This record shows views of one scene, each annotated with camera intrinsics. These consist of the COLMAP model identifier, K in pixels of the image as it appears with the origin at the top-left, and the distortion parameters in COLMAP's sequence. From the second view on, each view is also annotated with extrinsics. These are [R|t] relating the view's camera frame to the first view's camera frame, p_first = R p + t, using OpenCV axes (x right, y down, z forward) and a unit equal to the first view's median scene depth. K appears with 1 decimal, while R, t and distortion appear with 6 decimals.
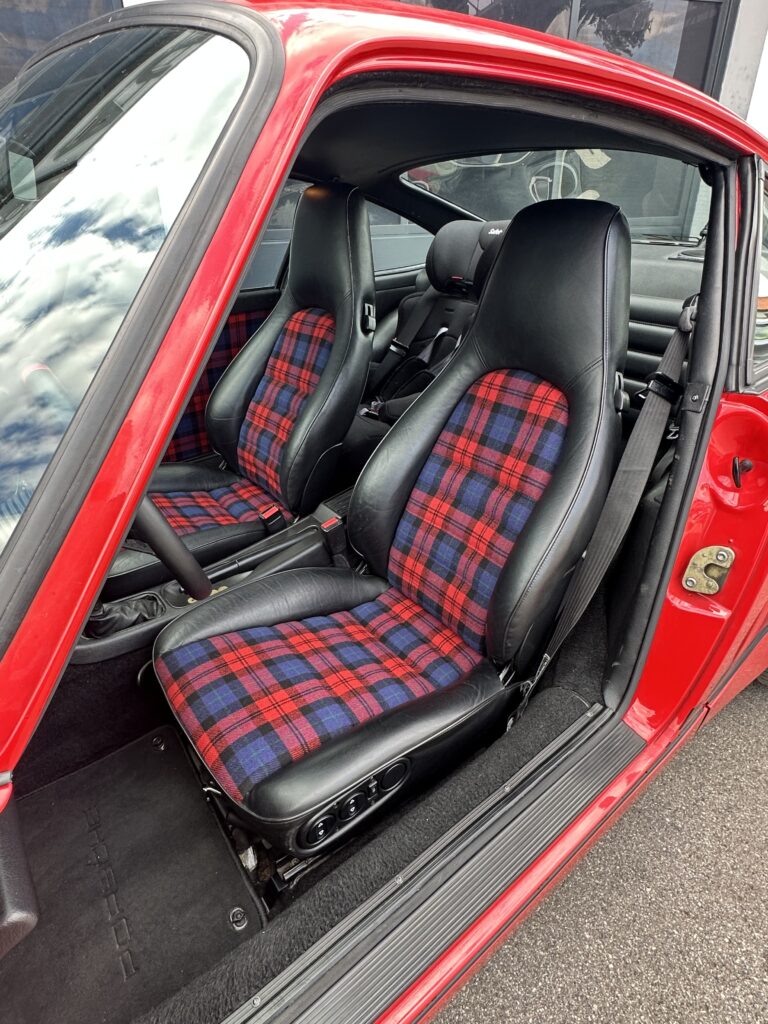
lens RADIAL K [[563.6, 0, 383.9], [0, 563.6, 512.9], [0, 0, 1]] dist [-0.002629, -0.000057]
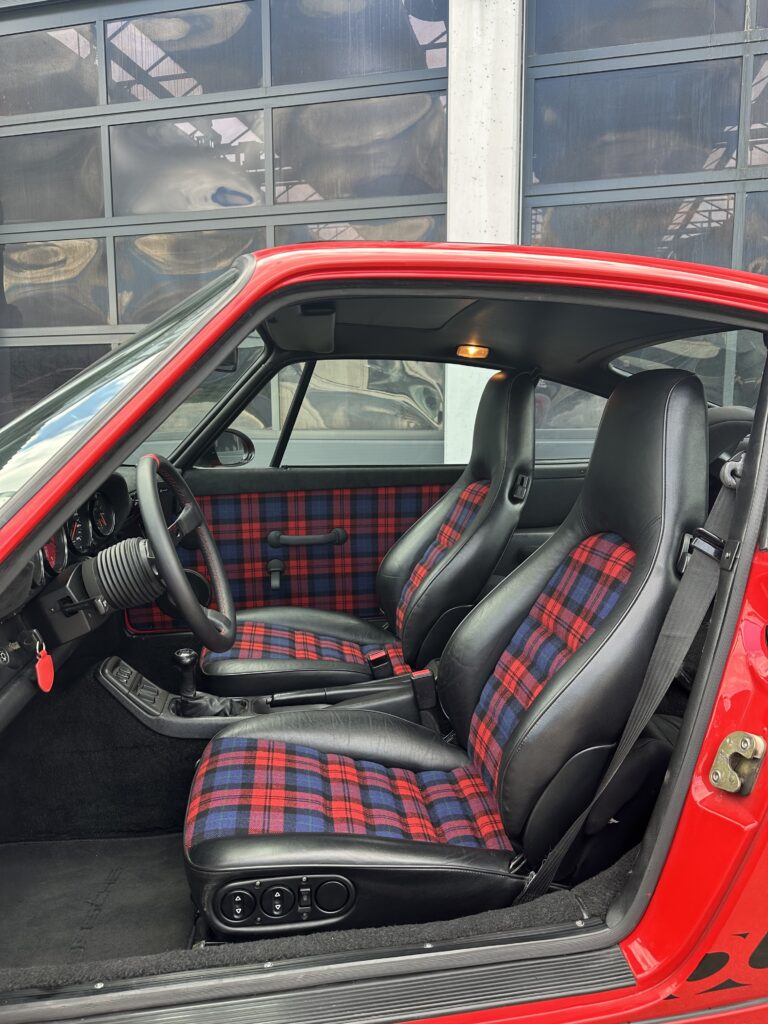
lens RADIAL K [[708.9, 0, 384.2], [0, 708.9, 511.4], [0, 0, 1]] dist [0.011561, -0.006865]
pose [[0.869550, 0.080698, -0.487207, 0.479374], [-0.250001, 0.922736, -0.293357, 0.153182], [0.425890, 0.376891, 0.822539, -0.144511]]
